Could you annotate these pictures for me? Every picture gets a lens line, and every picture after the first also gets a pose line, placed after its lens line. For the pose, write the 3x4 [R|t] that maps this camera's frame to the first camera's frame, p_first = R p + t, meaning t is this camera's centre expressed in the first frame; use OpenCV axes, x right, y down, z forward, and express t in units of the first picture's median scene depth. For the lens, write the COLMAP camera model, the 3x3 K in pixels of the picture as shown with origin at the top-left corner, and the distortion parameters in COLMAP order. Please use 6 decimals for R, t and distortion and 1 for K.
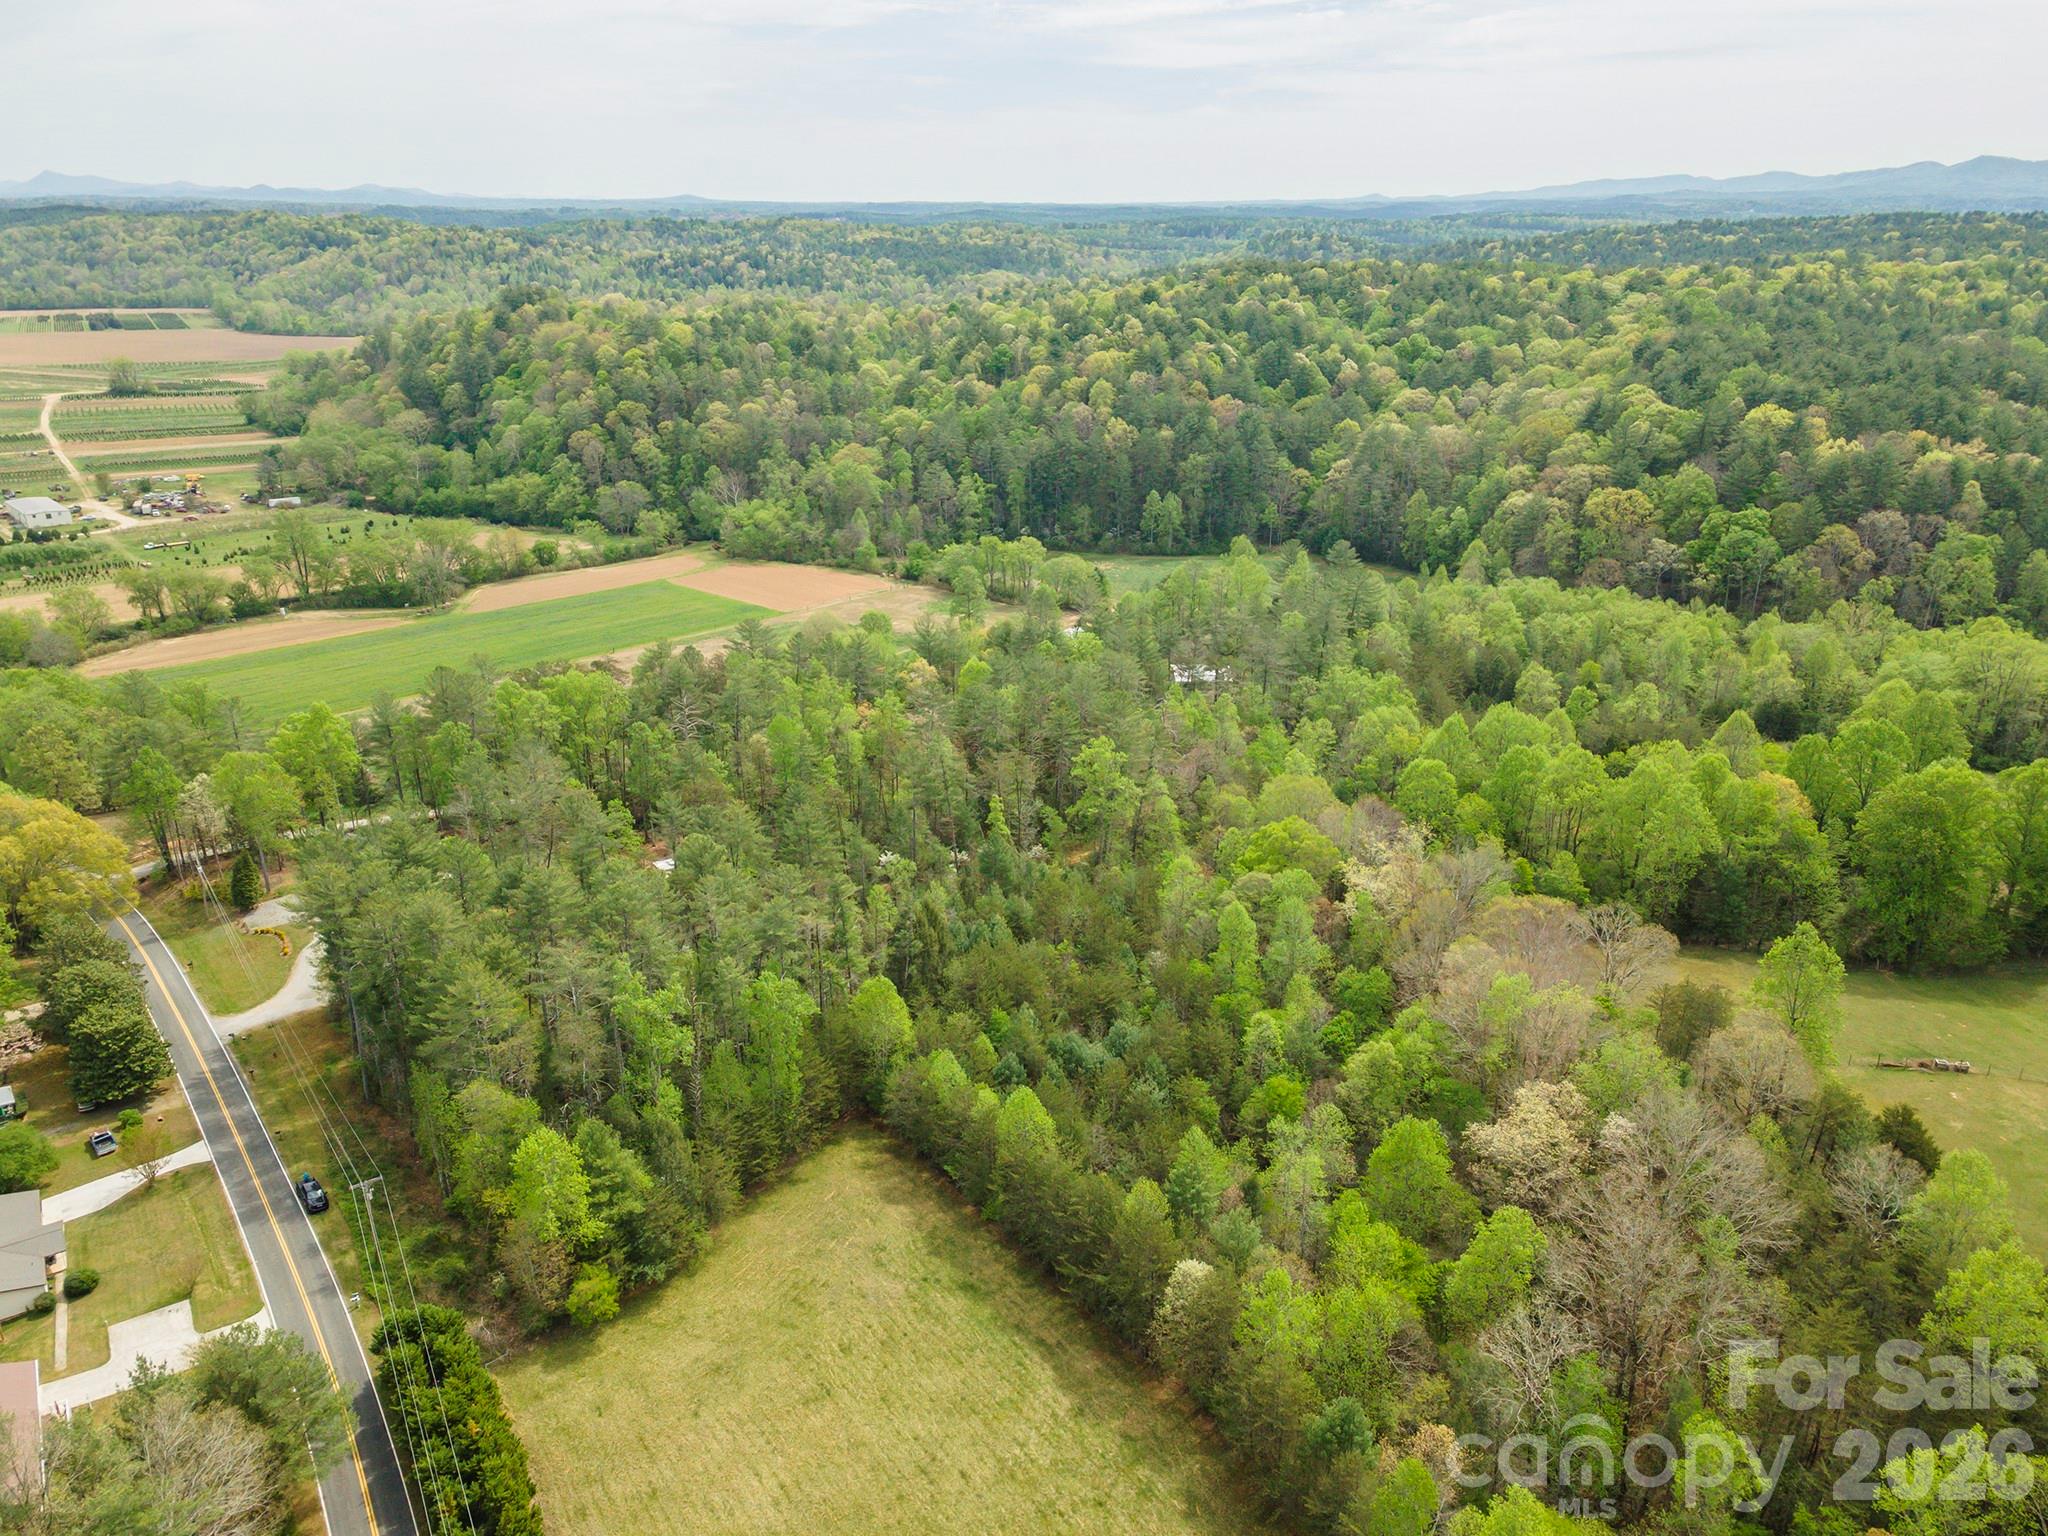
lens RADIAL K [[1476.4, 0, 1006.0], [0, 1476.4, 784.3], [0, 0, 1]] dist [0.039578, 0.023158]
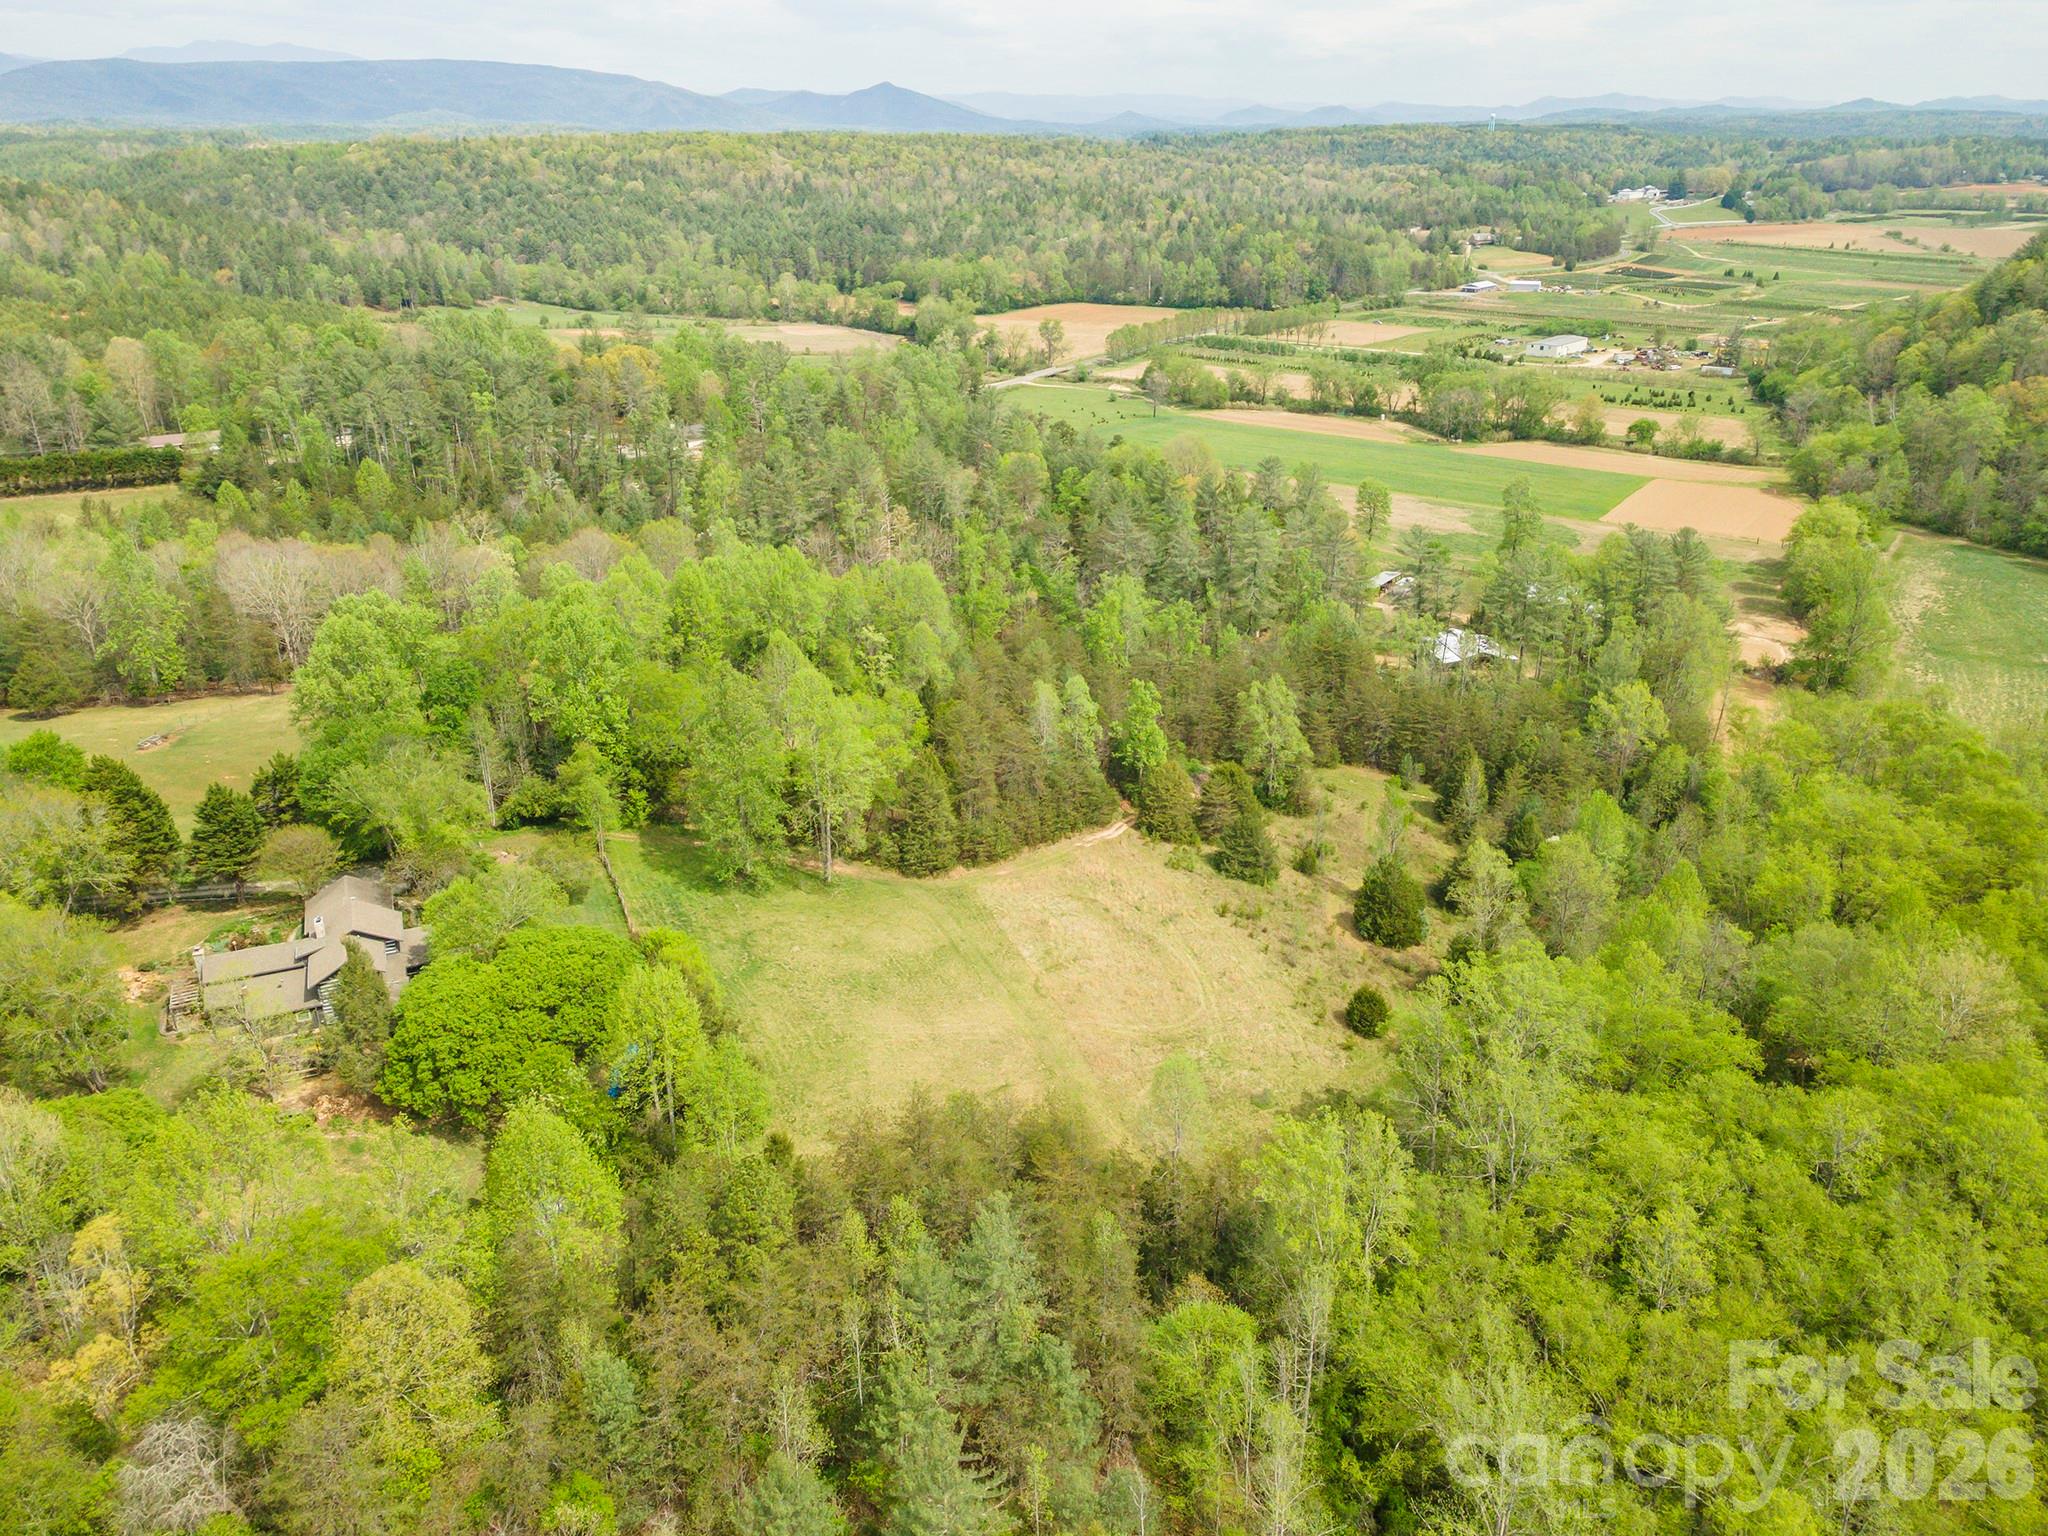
lens RADIAL K [[1476.4, 0, 1009.6], [0, 1476.4, 756.8], [0, 0, 1]] dist [0.039578, 0.023158]
pose [[0.127068, 0.387517, -0.913063, 0.564983], [-0.359768, 0.875846, 0.321654, -0.129269], [0.924349, 0.287619, 0.250708, 0.426399]]
